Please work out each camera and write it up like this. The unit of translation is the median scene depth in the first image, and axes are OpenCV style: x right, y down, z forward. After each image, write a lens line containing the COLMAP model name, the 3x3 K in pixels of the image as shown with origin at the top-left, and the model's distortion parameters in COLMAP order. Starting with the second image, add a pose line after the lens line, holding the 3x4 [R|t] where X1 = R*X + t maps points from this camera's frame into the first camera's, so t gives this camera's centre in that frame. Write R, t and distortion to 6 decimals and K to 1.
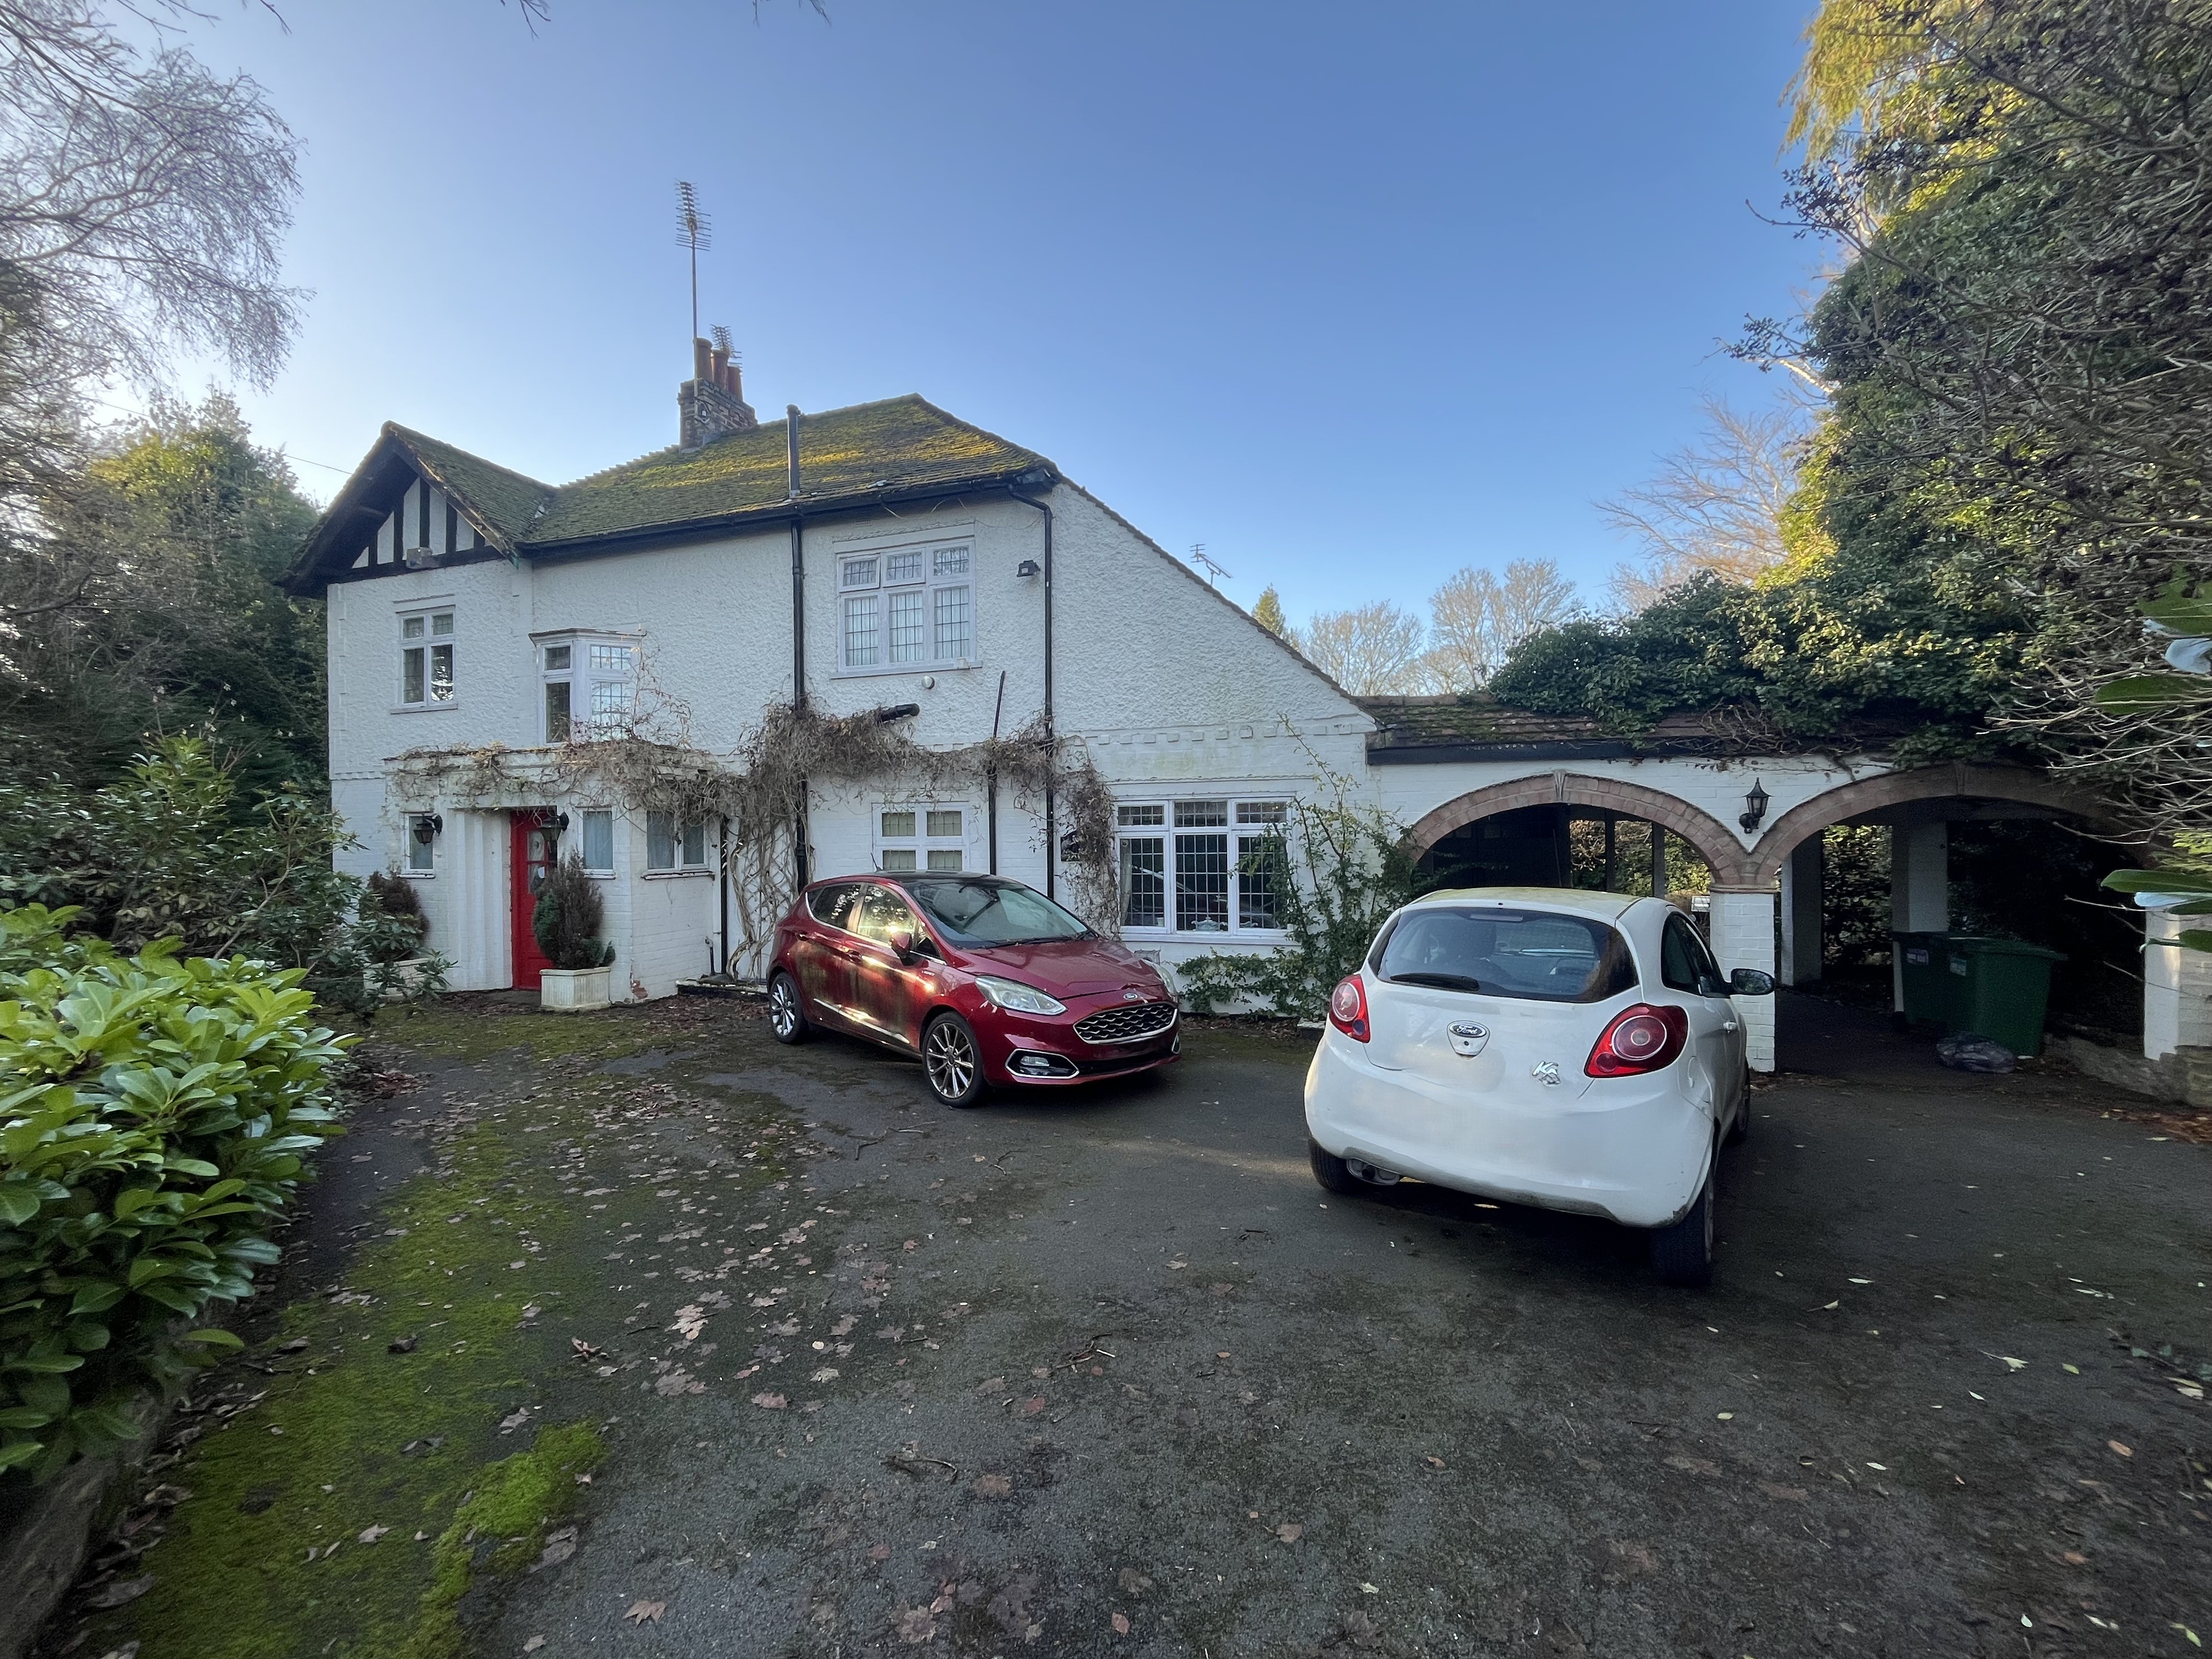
lens RADIAL K [[892.1, 0, 1105.6], [0, 892.1, 831.8], [0, 0, 1]] dist [-0.002682, -0.000885]
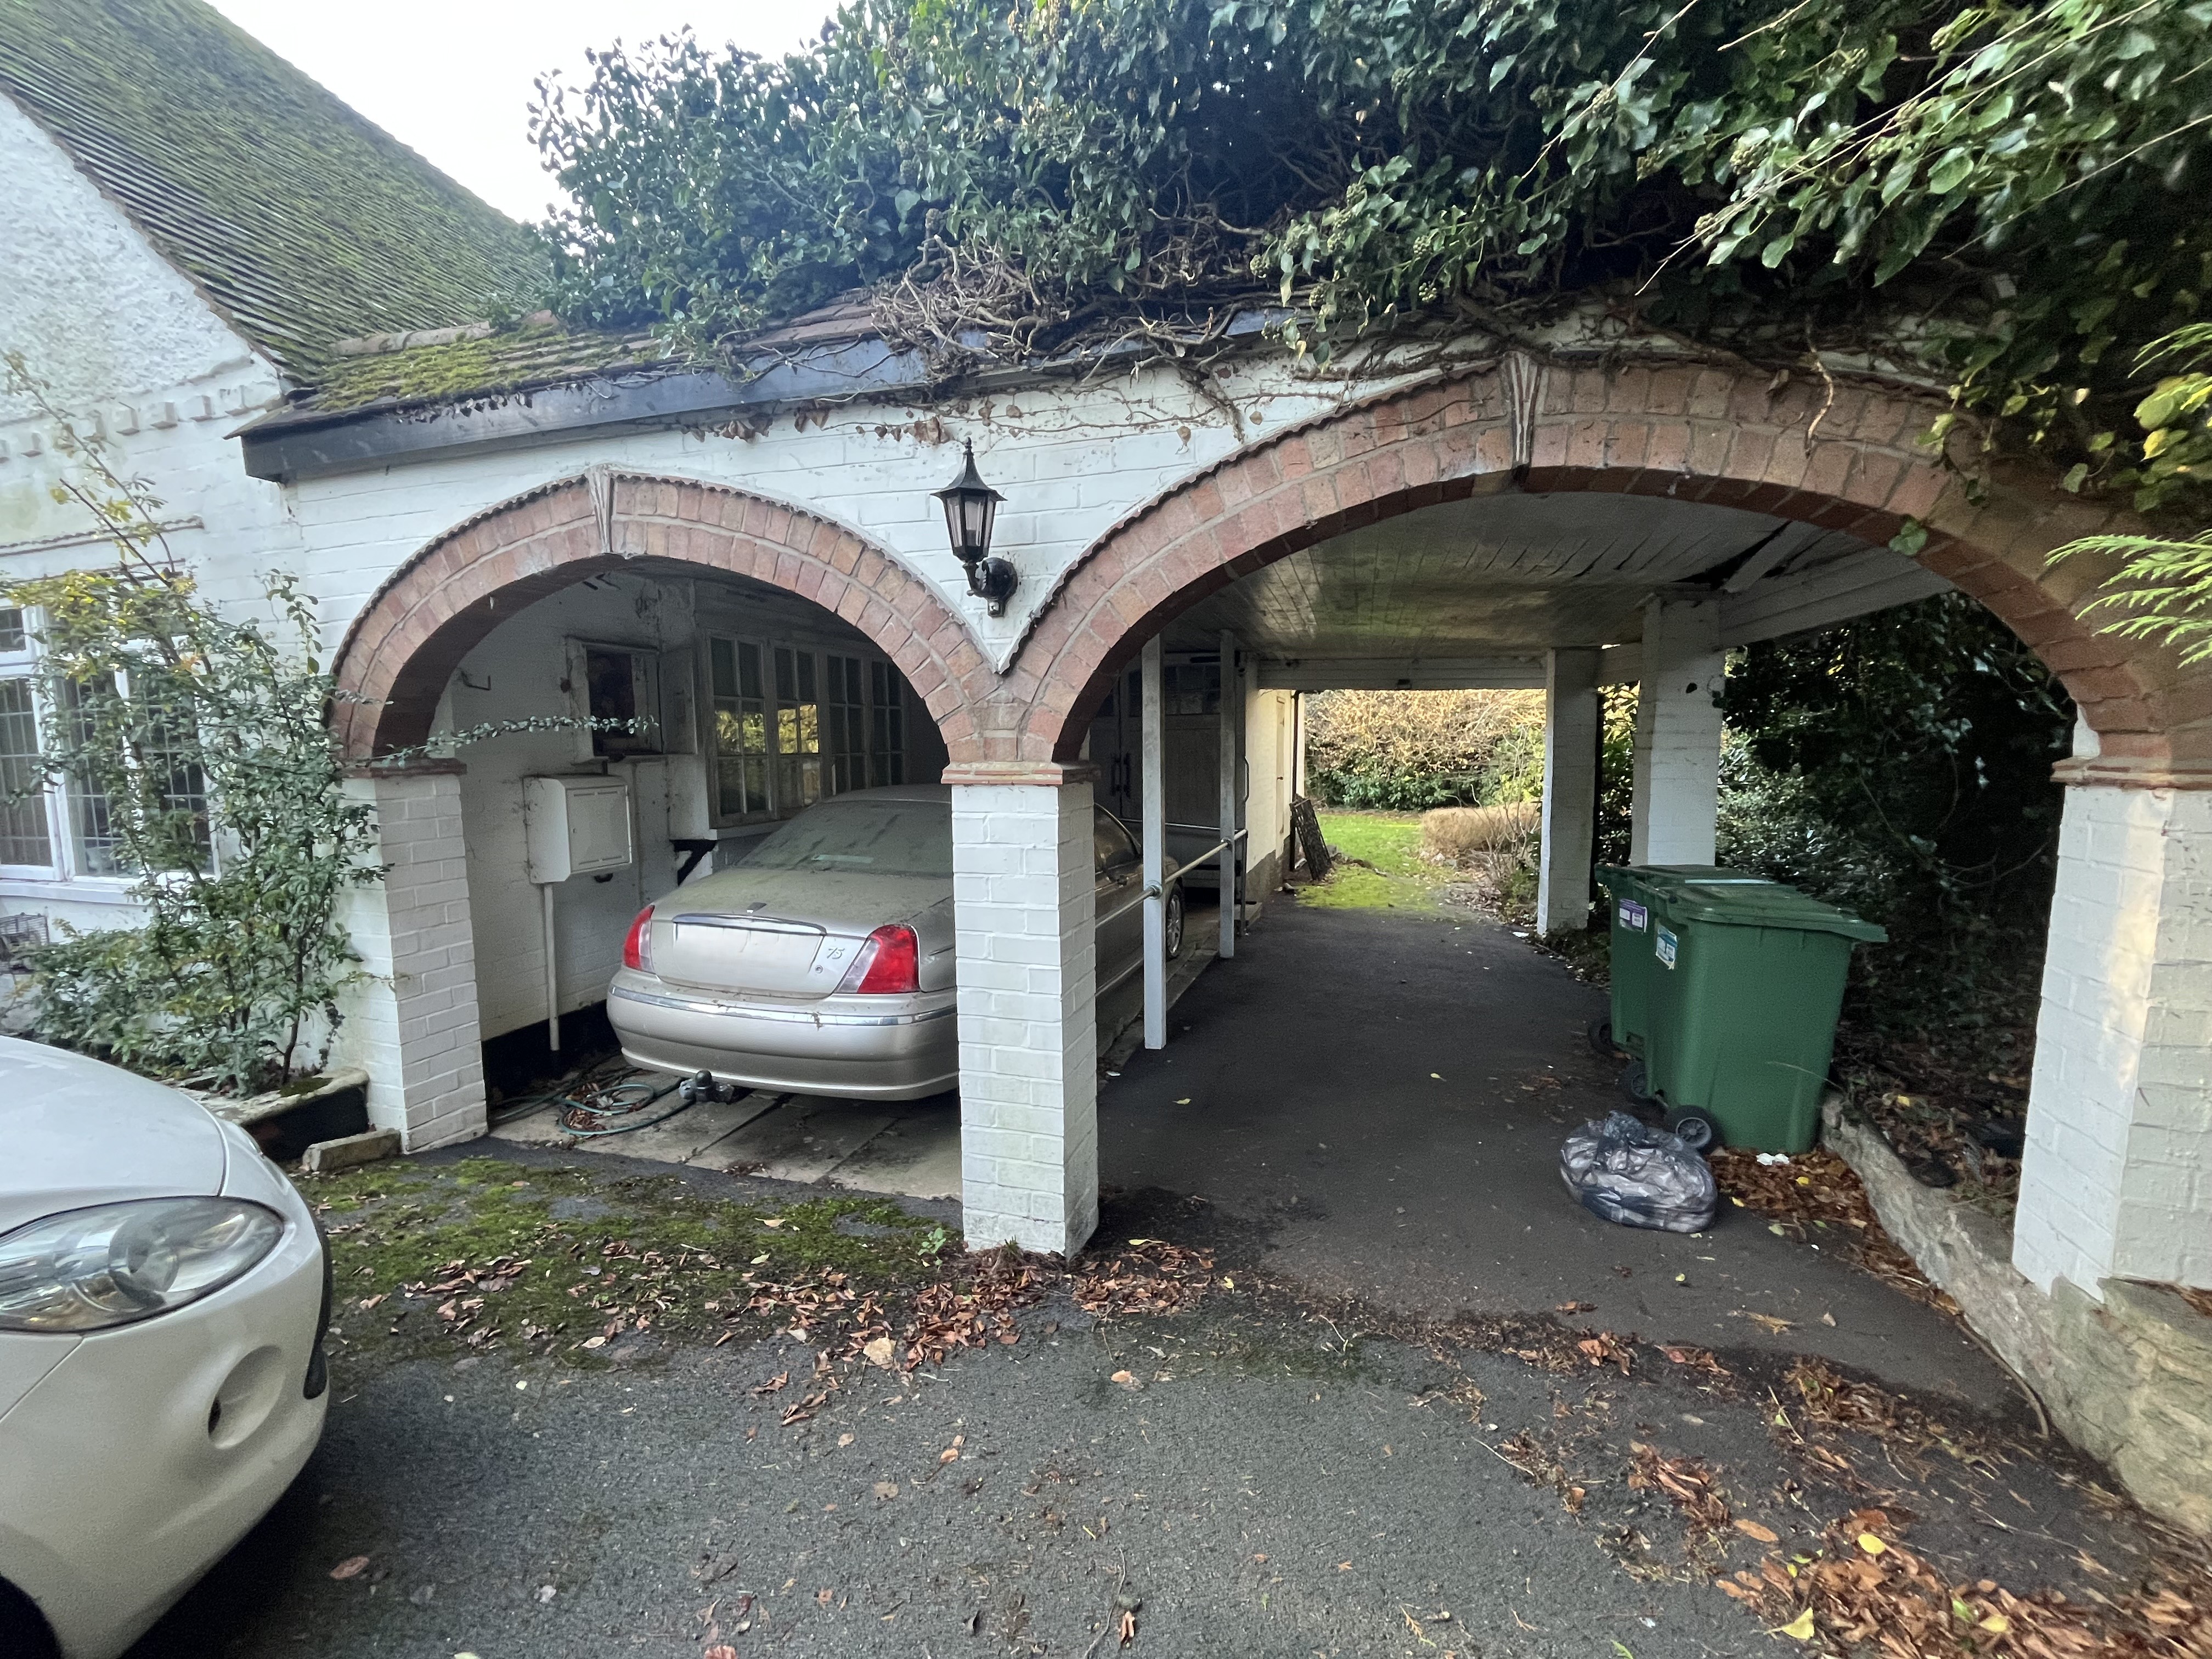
lens RADIAL K [[901.7, 0, 1113.8], [0, 901.7, 837.9], [0, 0, 1]] dist [-0.000006, -0.000274]
pose [[0.999583, -0.007585, 0.027860, 0.606474], [0.004710, 0.994789, 0.101848, 0.042530], [-0.028487, -0.101675, 0.994410, 0.505669]]
